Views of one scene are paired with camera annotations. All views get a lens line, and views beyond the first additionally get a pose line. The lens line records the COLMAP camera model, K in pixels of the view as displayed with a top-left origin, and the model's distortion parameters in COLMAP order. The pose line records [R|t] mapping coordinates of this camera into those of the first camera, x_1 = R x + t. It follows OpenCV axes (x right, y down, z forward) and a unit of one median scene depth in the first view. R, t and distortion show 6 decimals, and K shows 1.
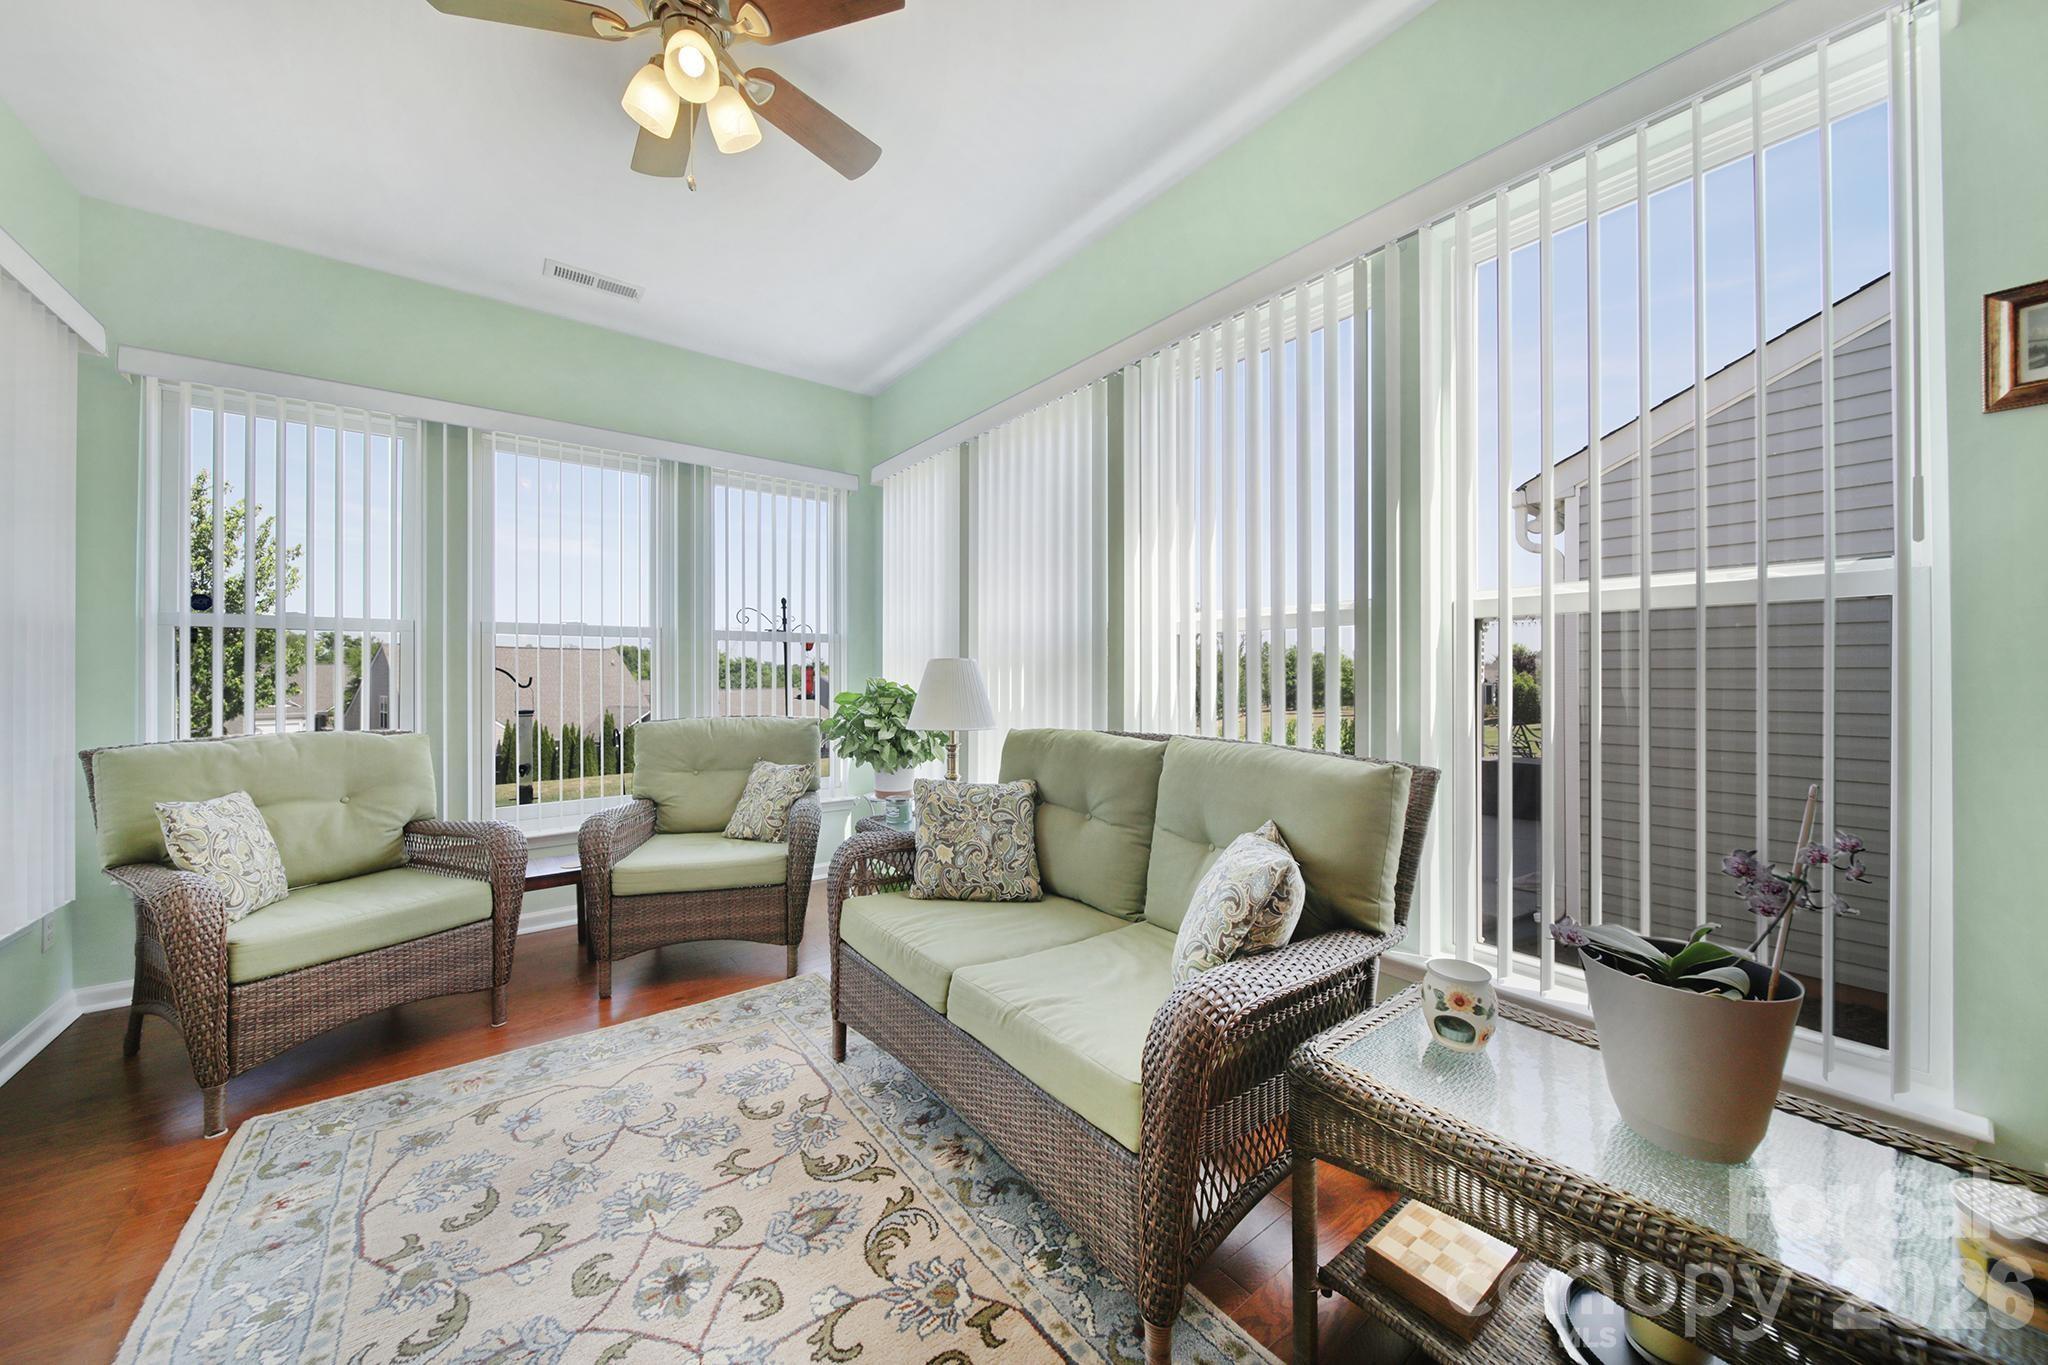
lens RADIAL K [[718.9, 0, 1031.5], [0, 718.9, 671.3], [0, 0, 1]] dist [-0.001050, -0.001234]
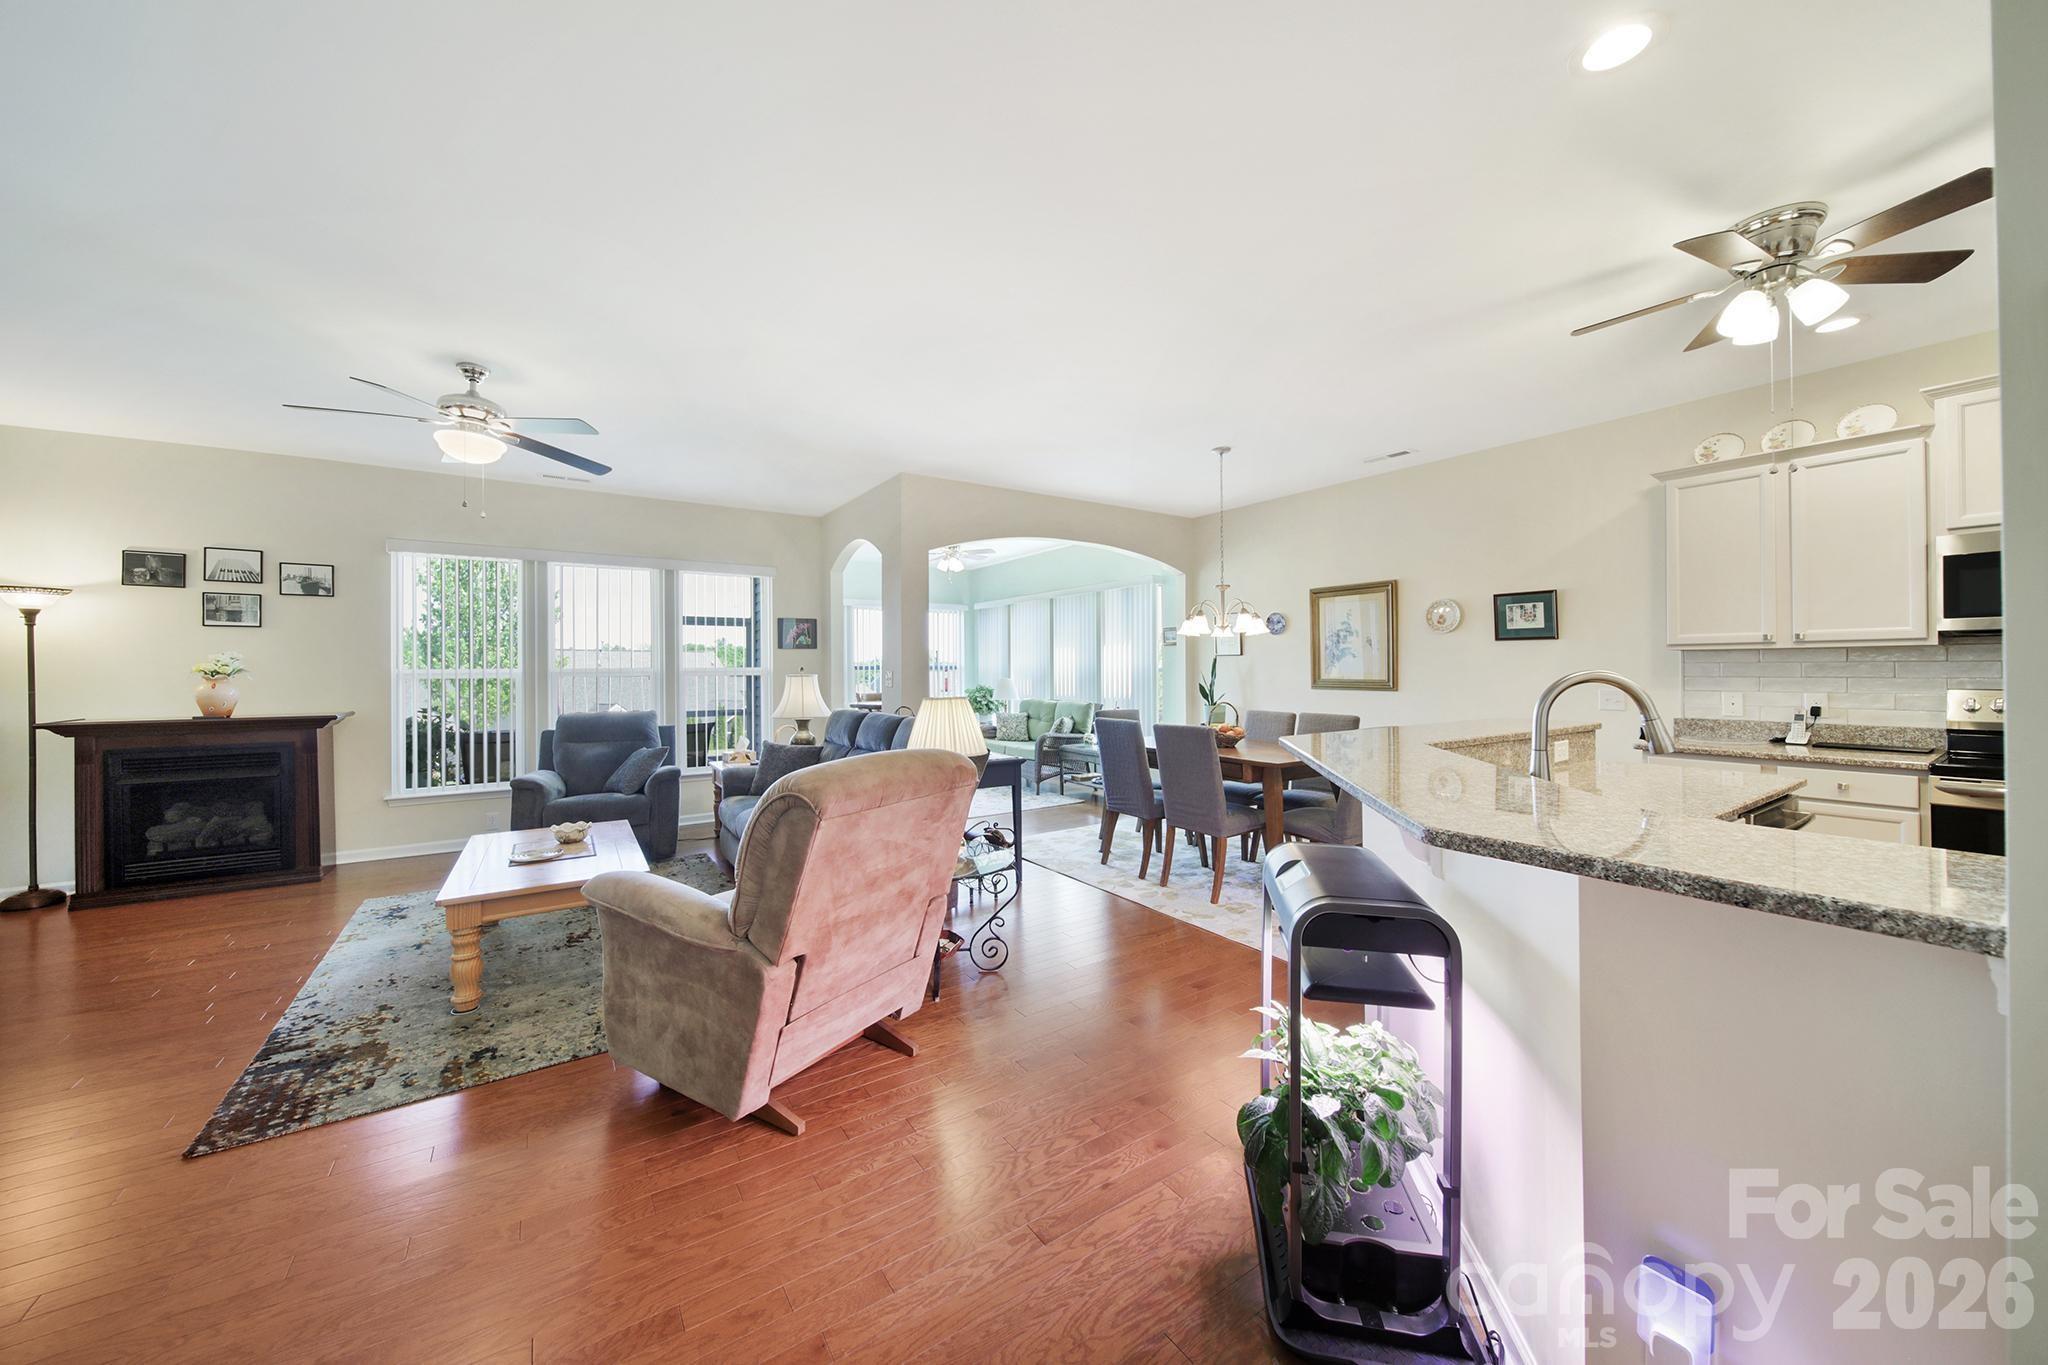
lens RADIAL K [[718.9, 0, 1025.6], [0, 718.9, 669.9], [0, 0, 1]] dist [-0.001050, -0.001234]
pose [[0.997149, -0.005562, -0.075247, 0.288258], [0.005967, 0.999969, 0.005164, -0.093355], [0.075216, -0.005598, 0.997152, -2.847339]]
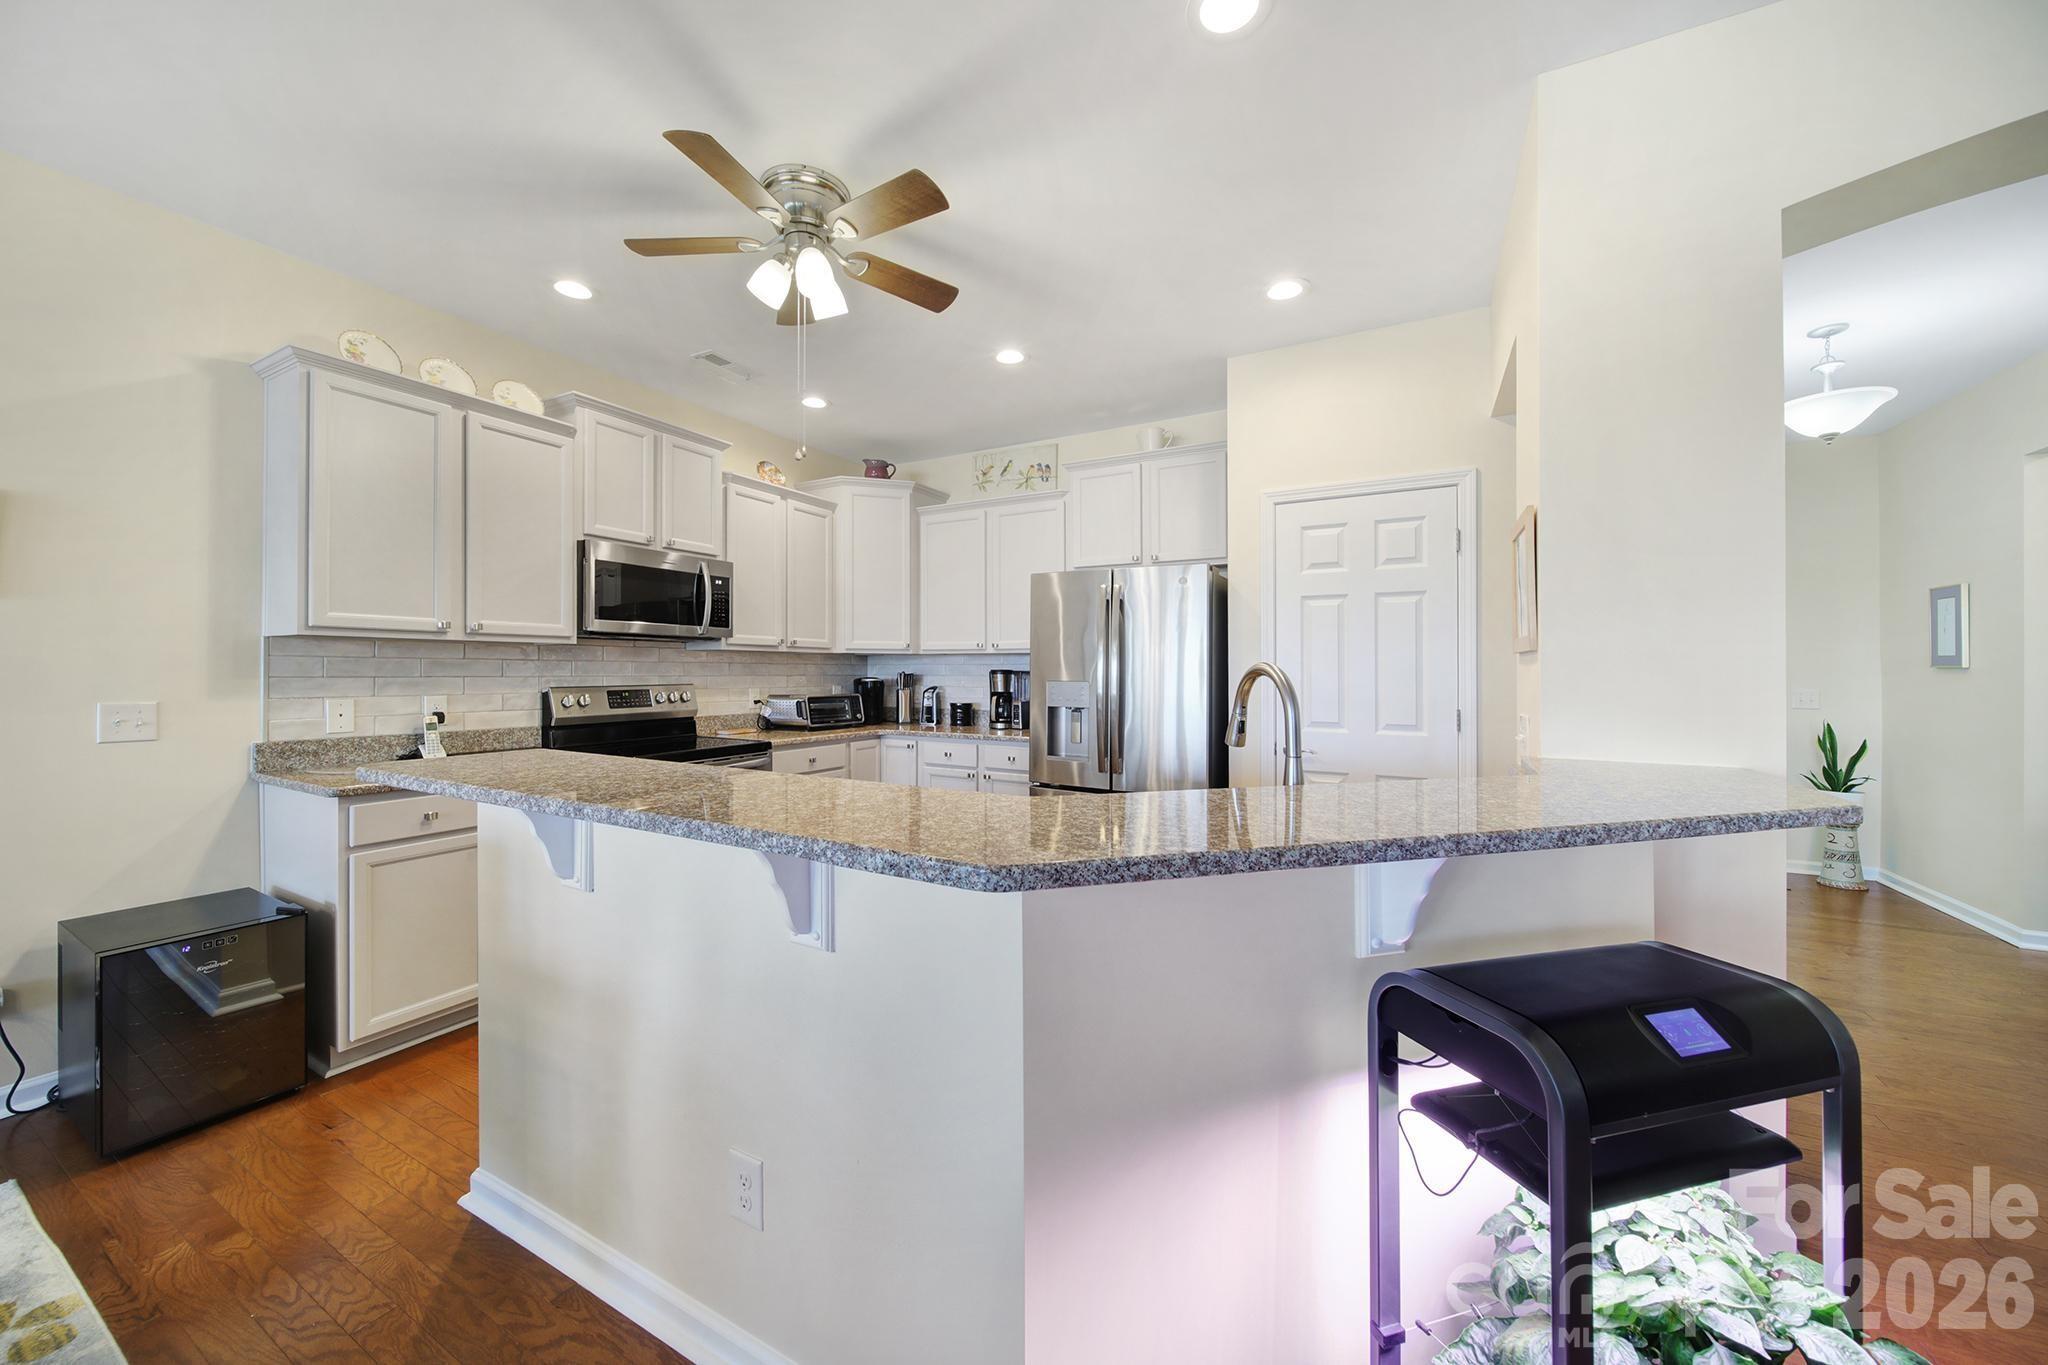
lens RADIAL K [[718.9, 0, 991.2], [0, 718.9, 683.0], [0, 0, 1]] dist [-0.001050, -0.001234]
pose [[-0.373244, -0.019501, 0.927528, 0.318648], [-0.009190, 0.999808, 0.017322, -0.078432], [-0.927688, -0.002059, -0.373352, -1.563870]]
